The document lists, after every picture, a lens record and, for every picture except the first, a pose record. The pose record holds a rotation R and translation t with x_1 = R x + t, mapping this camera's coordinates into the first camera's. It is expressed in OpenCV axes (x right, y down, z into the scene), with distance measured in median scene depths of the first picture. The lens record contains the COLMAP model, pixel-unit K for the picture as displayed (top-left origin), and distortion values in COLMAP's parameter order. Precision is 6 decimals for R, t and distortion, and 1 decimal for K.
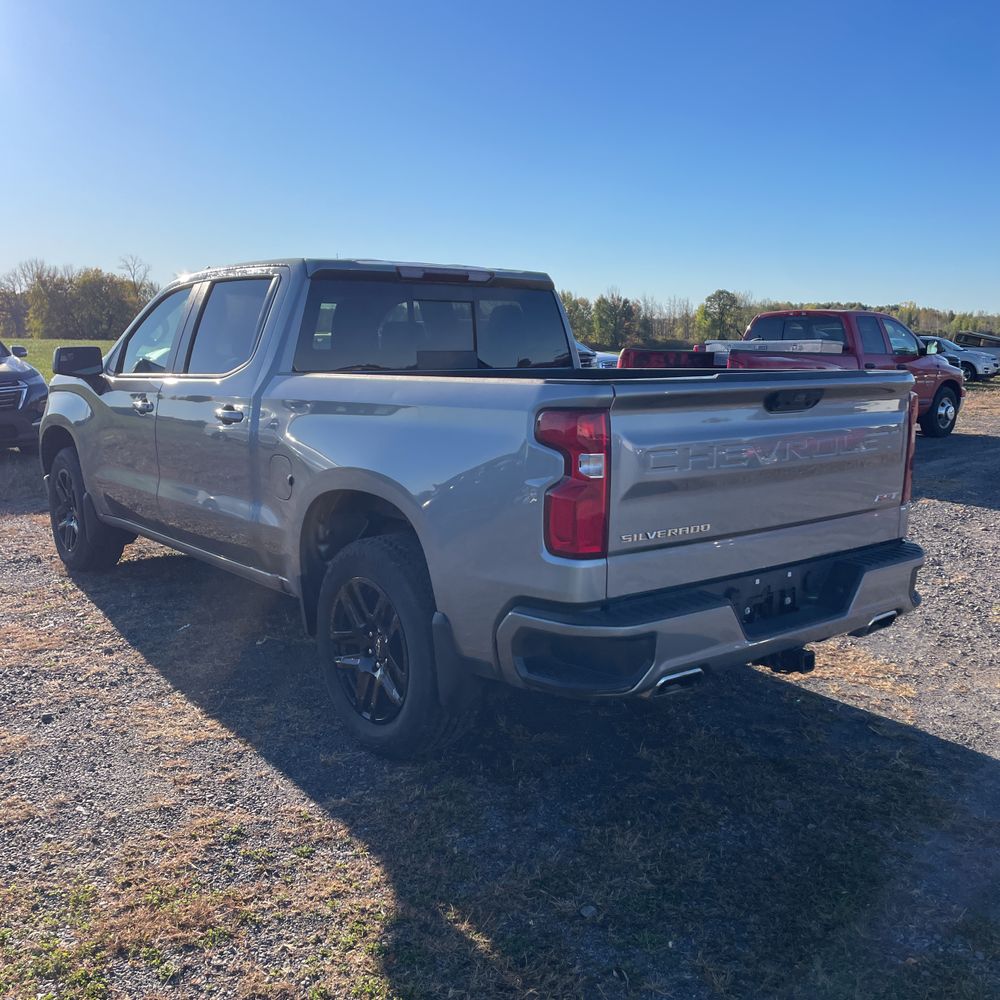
lens RADIAL K [[1000.1, 0, 501.6], [0, 1000.1, 488.6], [0, 0, 1]] dist [0.095397, -0.123690]
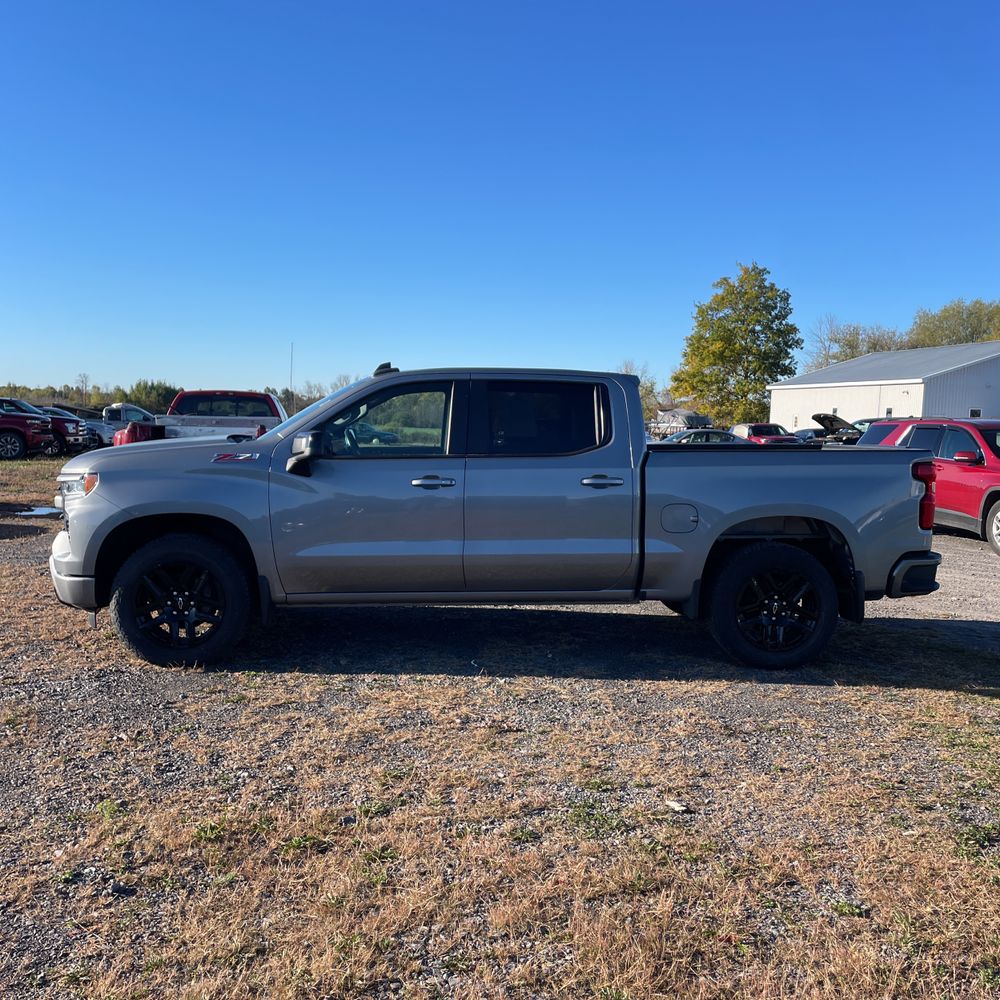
lens RADIAL K [[1000.1, 0, 501.6], [0, 1000.1, 488.6], [0, 0, 1]] dist [0.095397, -0.123690]
pose [[0.549565, -0.051890, 0.833838, -1.430173], [0.106014, 0.994333, -0.007994, -0.065241], [-0.828697, 0.092791, 0.551952, 0.338940]]
